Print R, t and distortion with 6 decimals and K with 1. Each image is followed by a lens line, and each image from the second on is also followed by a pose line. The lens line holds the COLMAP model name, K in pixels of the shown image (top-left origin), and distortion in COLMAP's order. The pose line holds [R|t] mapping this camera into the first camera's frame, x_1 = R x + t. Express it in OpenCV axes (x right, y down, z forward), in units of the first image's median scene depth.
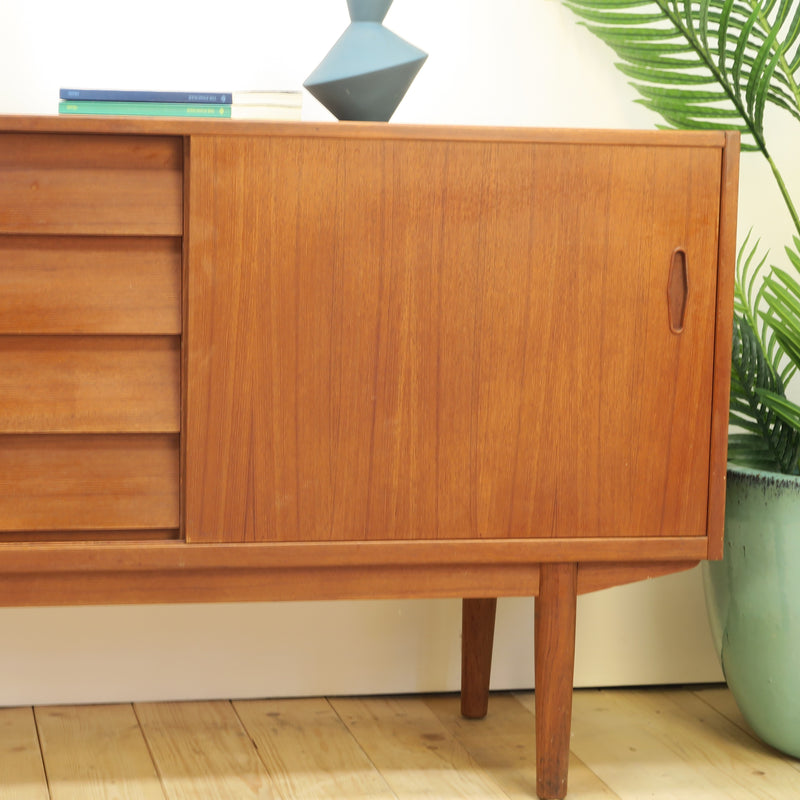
lens RADIAL K [[2063.5, 0, 401.3], [0, 2063.5, 388.3], [0, 0, 1]] dist [0.010061, 0.149382]
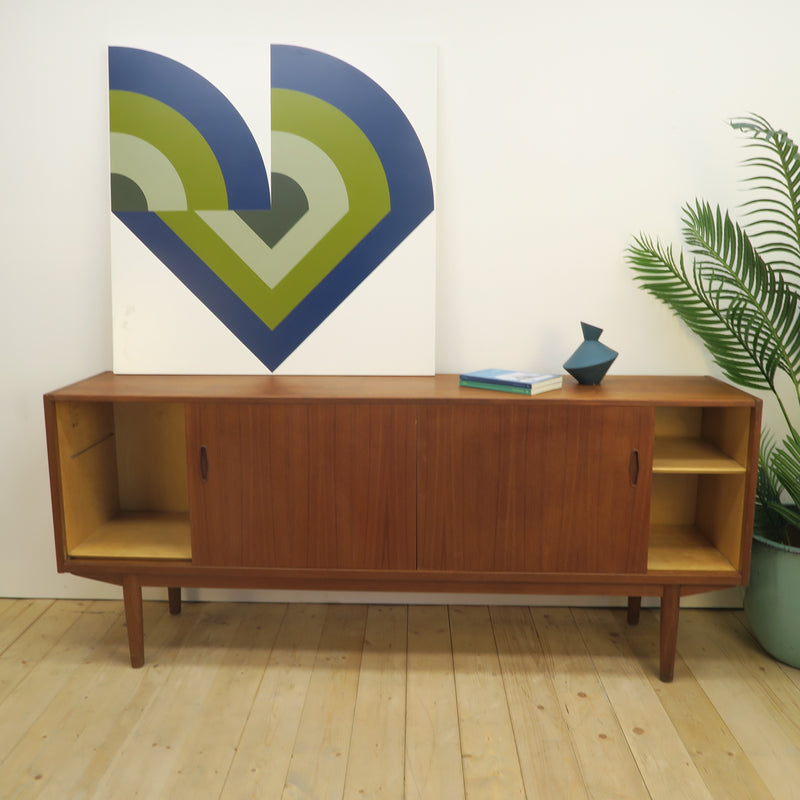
lens RADIAL K [[826.7, 0, 400.0], [0, 826.7, 400.0], [0, 0, 1]] dist [-0.025227, 0.001279]
pose [[0.969994, 0.018165, -0.242450, 0.000775], [-0.003643, 0.998179, 0.060210, -0.161019], [0.243102, -0.057520, 0.968294, 0.048391]]
